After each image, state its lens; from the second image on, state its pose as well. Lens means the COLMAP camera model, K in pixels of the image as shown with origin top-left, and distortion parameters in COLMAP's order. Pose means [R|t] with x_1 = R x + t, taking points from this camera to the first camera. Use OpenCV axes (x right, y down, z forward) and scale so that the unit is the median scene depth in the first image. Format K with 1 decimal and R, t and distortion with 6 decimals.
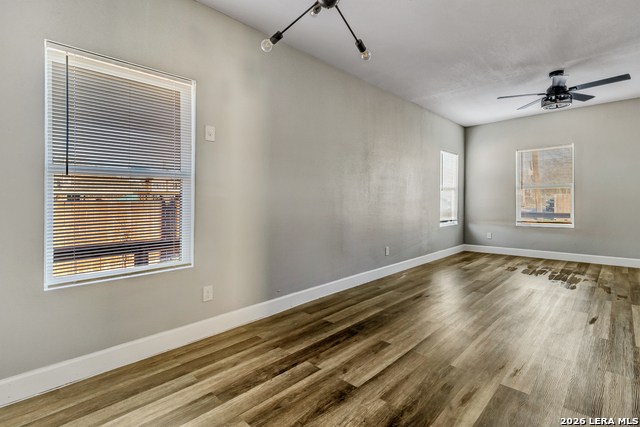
lens RADIAL K [[296.6, 0, 315.4], [0, 296.6, 196.8], [0, 0, 1]] dist [0.000307, -0.000336]
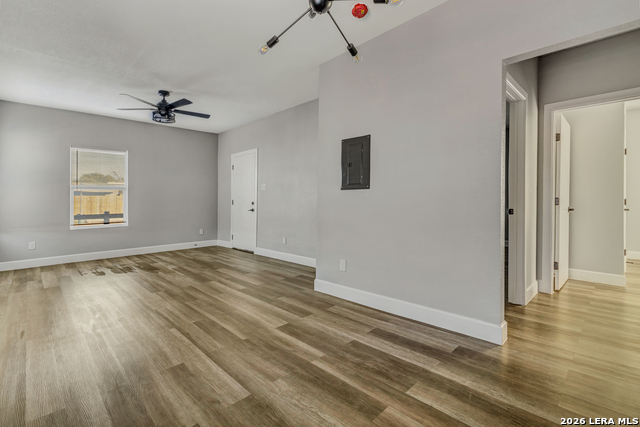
lens RADIAL K [[296.6, 0, 325.7], [0, 296.6, 204.5], [0, 0, 1]] dist [0.000307, -0.000336]
pose [[0.016405, -0.008417, 0.999830, -0.621930], [-0.006035, 0.999946, 0.008517, 0.022602], [-0.999847, -0.006174, 0.016353, 0.588605]]
